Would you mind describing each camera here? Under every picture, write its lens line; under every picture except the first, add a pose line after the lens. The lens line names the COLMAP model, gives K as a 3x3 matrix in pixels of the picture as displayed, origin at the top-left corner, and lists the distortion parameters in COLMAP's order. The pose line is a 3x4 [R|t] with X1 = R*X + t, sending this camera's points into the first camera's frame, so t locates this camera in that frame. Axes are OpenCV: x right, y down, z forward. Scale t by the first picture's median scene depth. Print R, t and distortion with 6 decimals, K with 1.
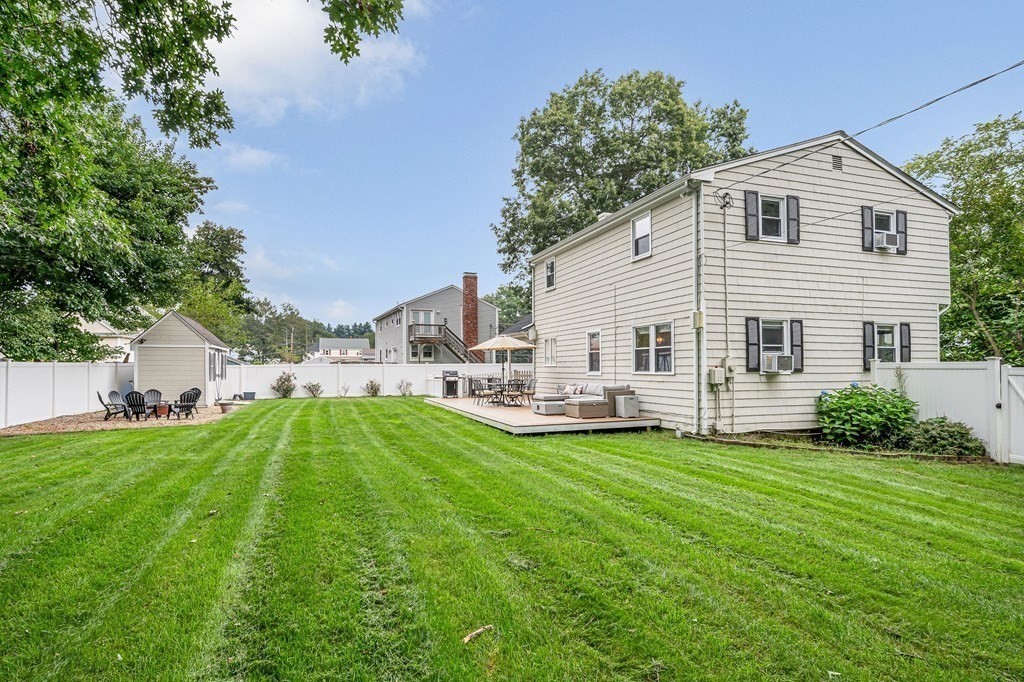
lens RADIAL K [[510.7, 0, 509.0], [0, 510.7, 366.9], [0, 0, 1]] dist [-0.000156, -0.000004]
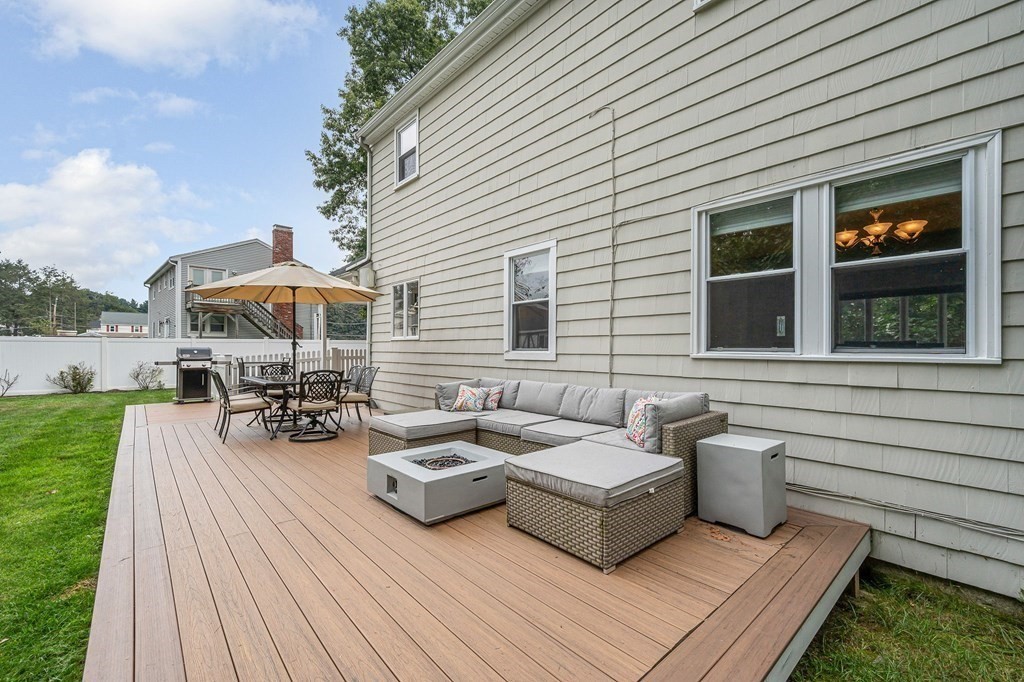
lens RADIAL K [[422.8, 0, 512.6], [0, 422.8, 348.7], [0, 0, 1]] dist [0.000689, 0.000090]
pose [[0.927792, 0.006010, 0.373049, 0.026548], [-0.006670, 0.999978, 0.000479, 0.006886], [-0.373038, -0.002933, 0.927811, 0.619290]]
